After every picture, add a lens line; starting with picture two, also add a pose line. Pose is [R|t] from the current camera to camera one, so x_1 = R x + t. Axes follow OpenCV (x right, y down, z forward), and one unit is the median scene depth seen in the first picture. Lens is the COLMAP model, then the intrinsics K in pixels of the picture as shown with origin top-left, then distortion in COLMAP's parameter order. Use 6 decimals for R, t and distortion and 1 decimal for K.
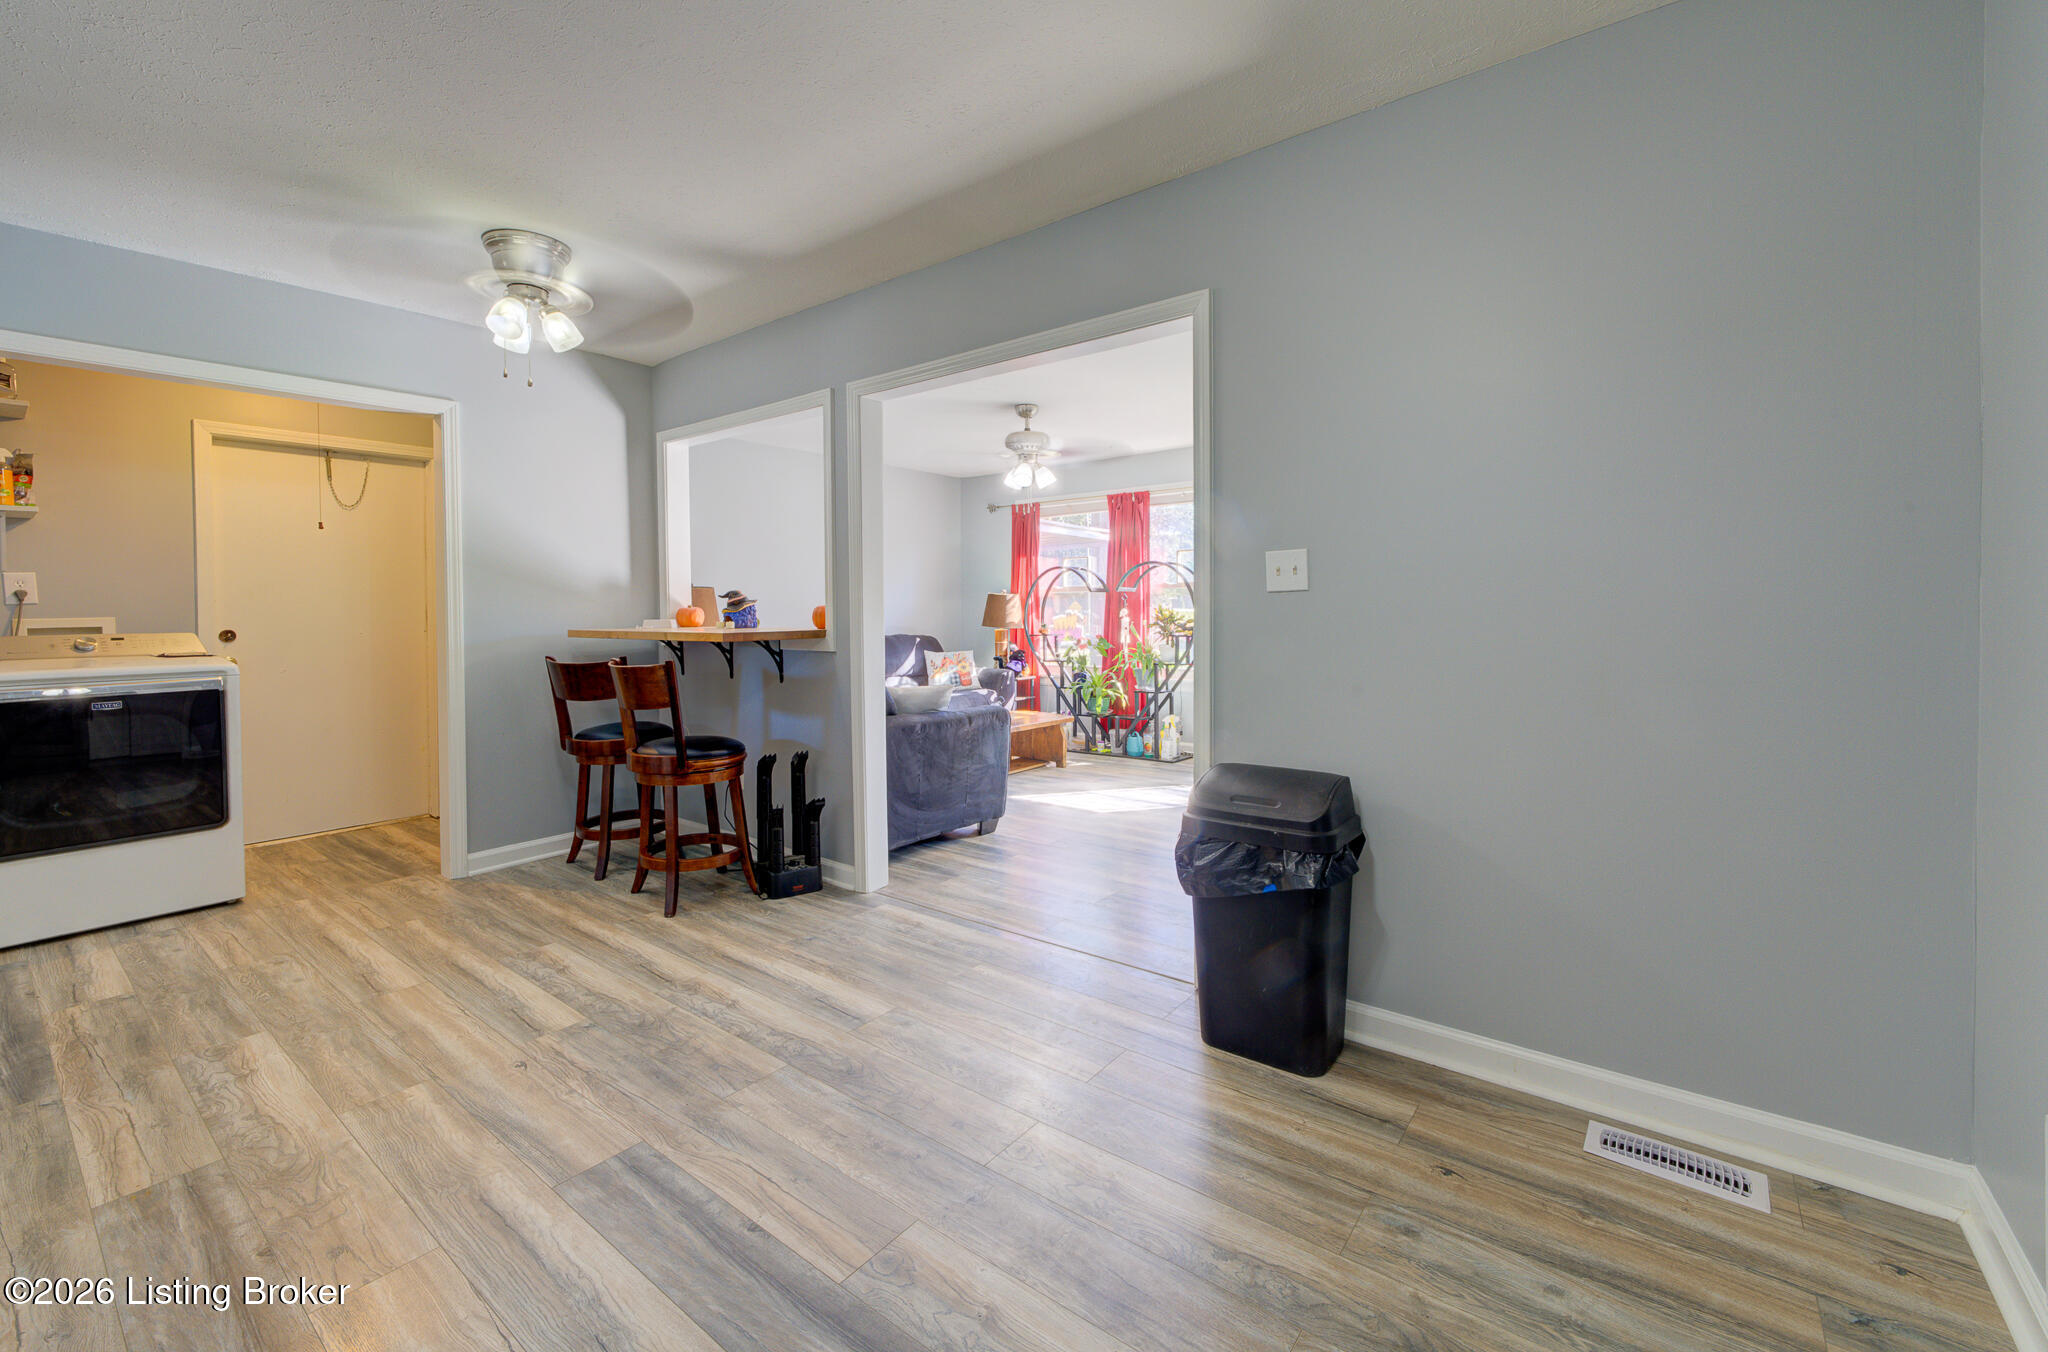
lens RADIAL K [[840.3, 0, 1004.2], [0, 840.3, 627.2], [0, 0, 1]] dist [-0.001301, -0.000369]
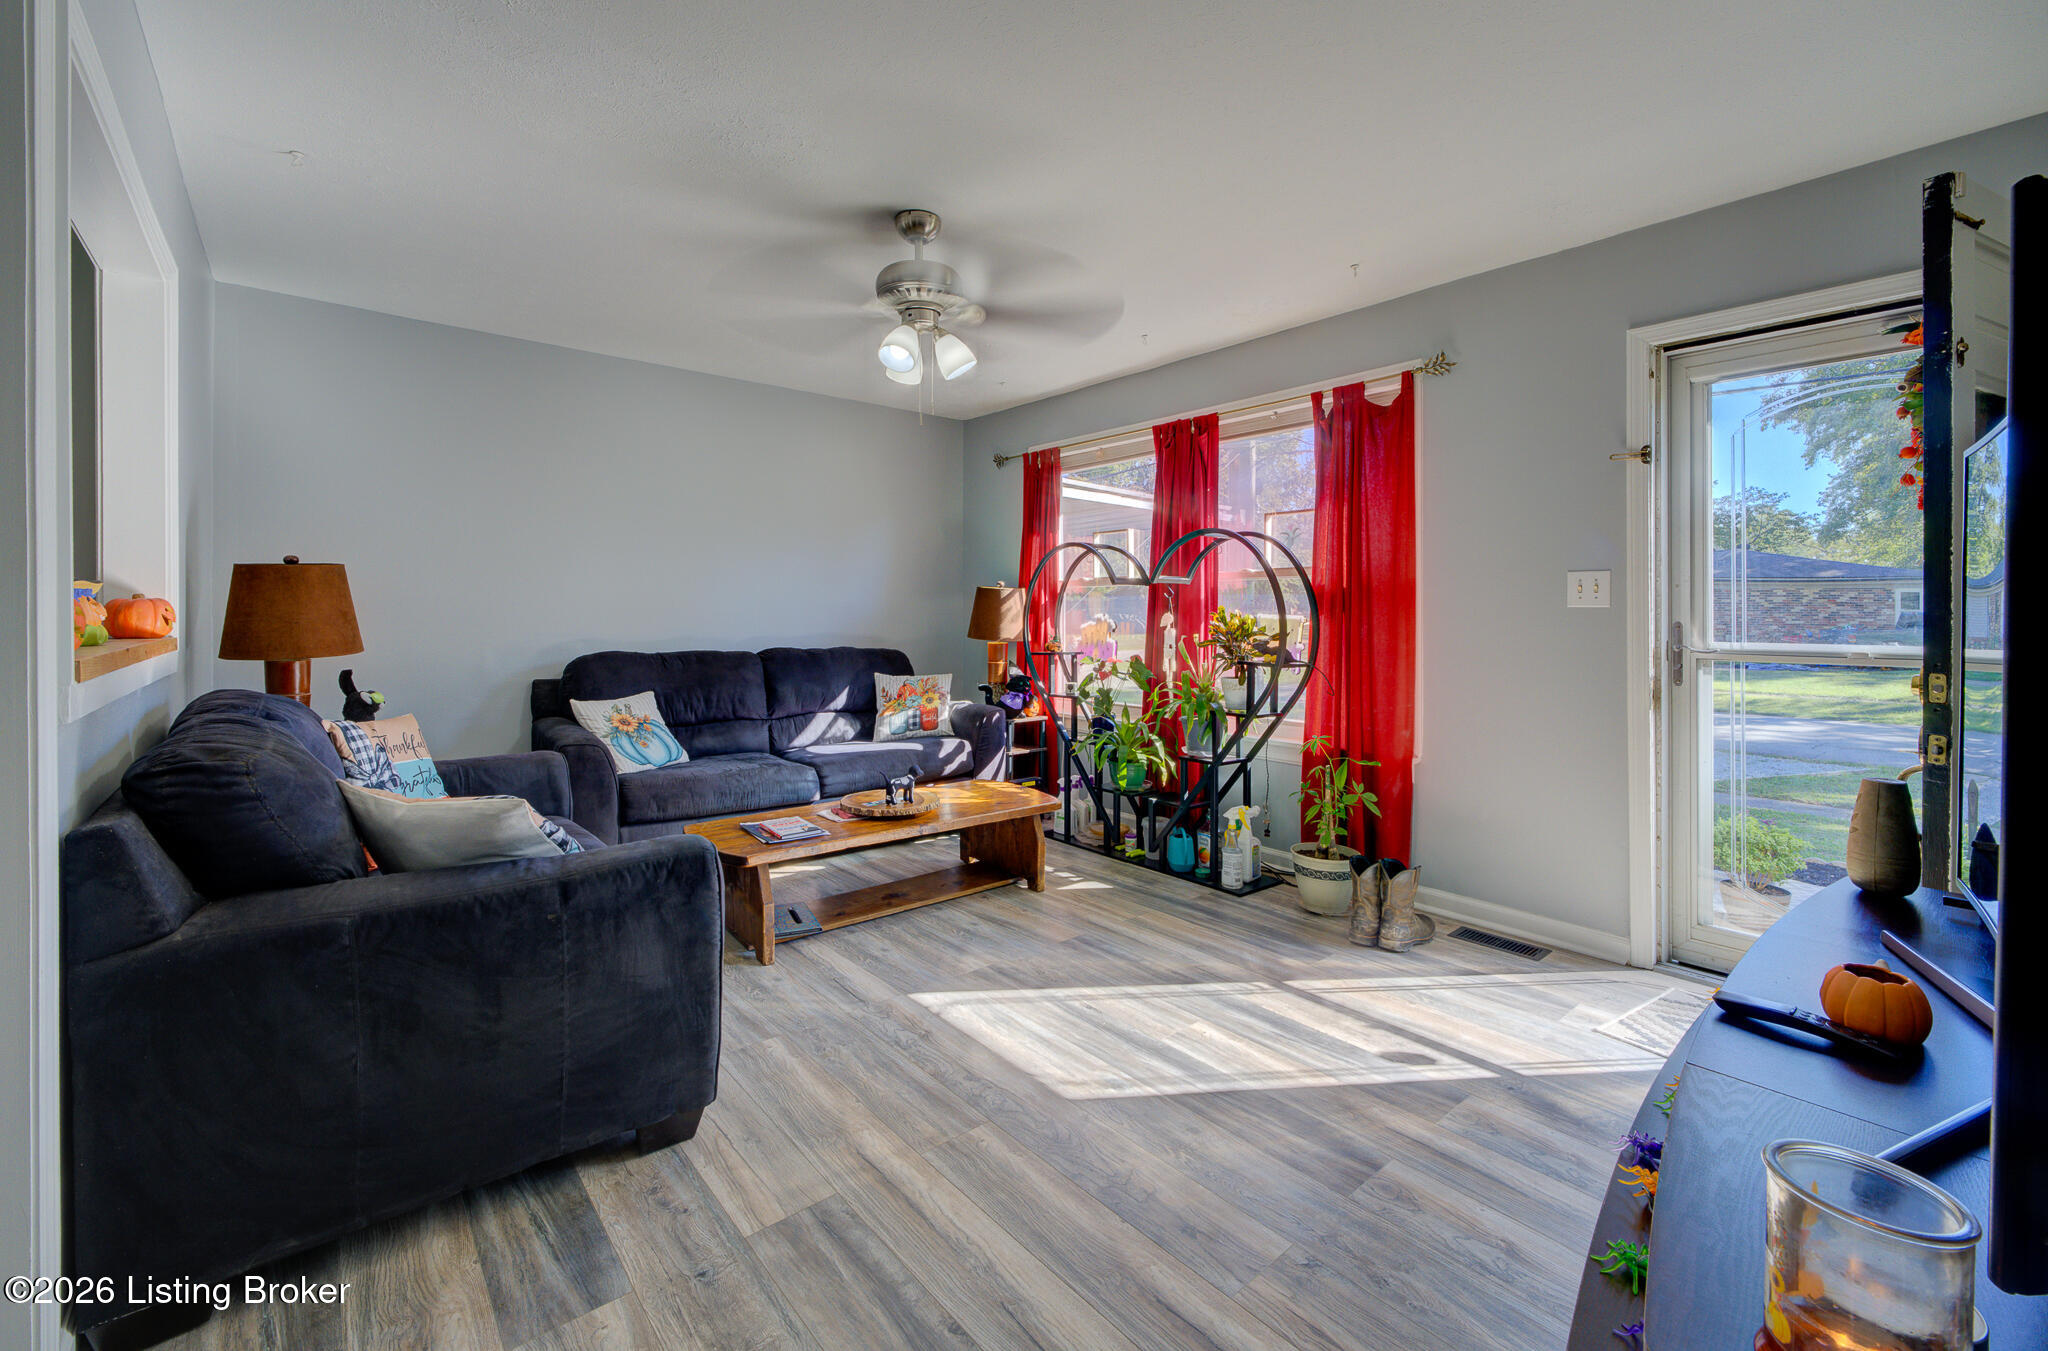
lens RADIAL K [[830.2, 0, 1026.9], [0, 830.2, 612.1], [0, 0, 1]] dist [-0.000187, 0.000016]
pose [[0.983459, 0.012191, -0.180719, 0.289090], [-0.016093, 0.999668, -0.020143, -0.018488], [0.180414, 0.022718, 0.983328, 0.796996]]
